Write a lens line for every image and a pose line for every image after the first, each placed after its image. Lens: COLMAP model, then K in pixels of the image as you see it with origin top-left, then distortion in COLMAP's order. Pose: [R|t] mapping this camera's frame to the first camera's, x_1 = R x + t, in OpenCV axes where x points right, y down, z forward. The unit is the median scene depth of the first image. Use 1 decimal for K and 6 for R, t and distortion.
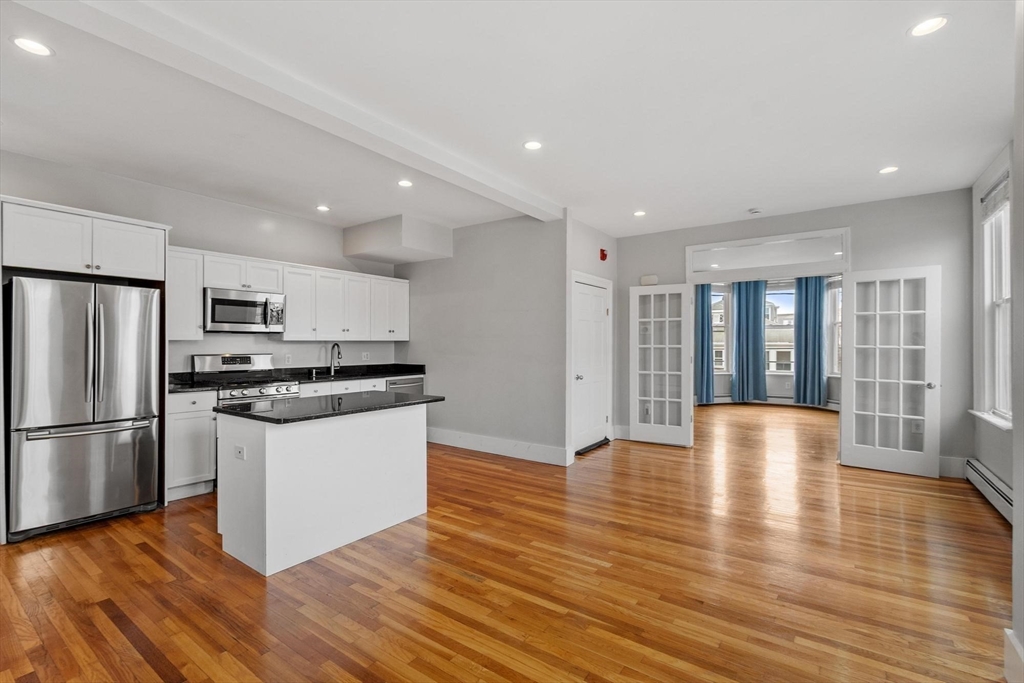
lens RADIAL K [[454.6, 0, 505.7], [0, 454.6, 347.0], [0, 0, 1]] dist [0.005001, -0.000356]
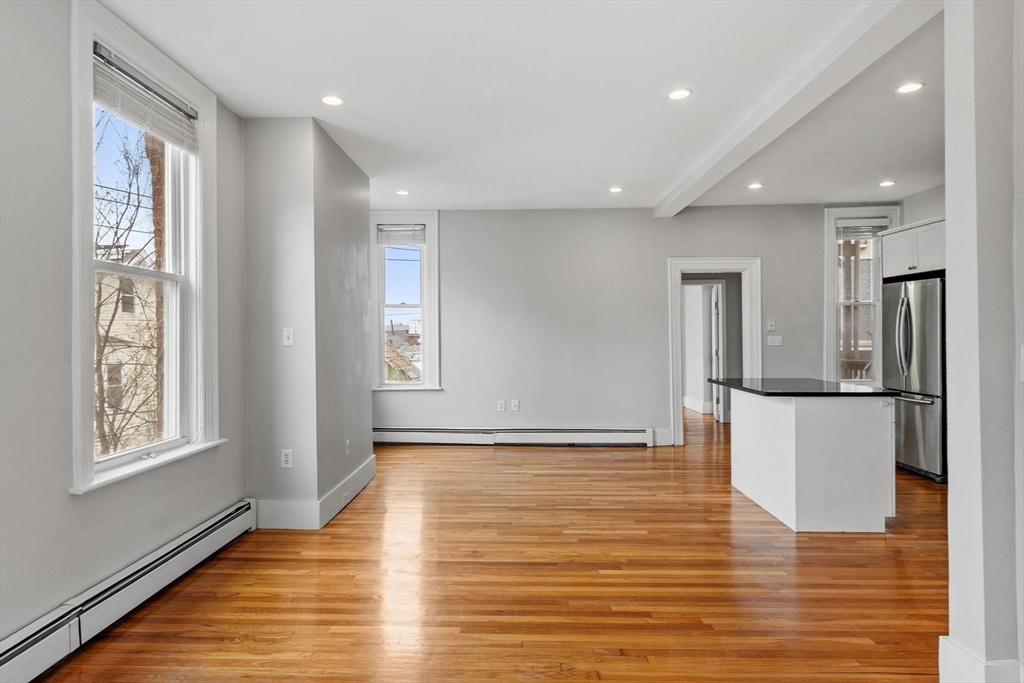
lens RADIAL K [[588.9, 0, 501.8], [0, 588.9, 340.9], [0, 0, 1]] dist [-0.000288, -0.001133]
pose [[-0.822452, 0.014679, -0.568645, 0.701815], [0.006695, 0.999848, 0.016127, -0.006763], [0.568796, 0.009457, -0.822425, 1.260512]]
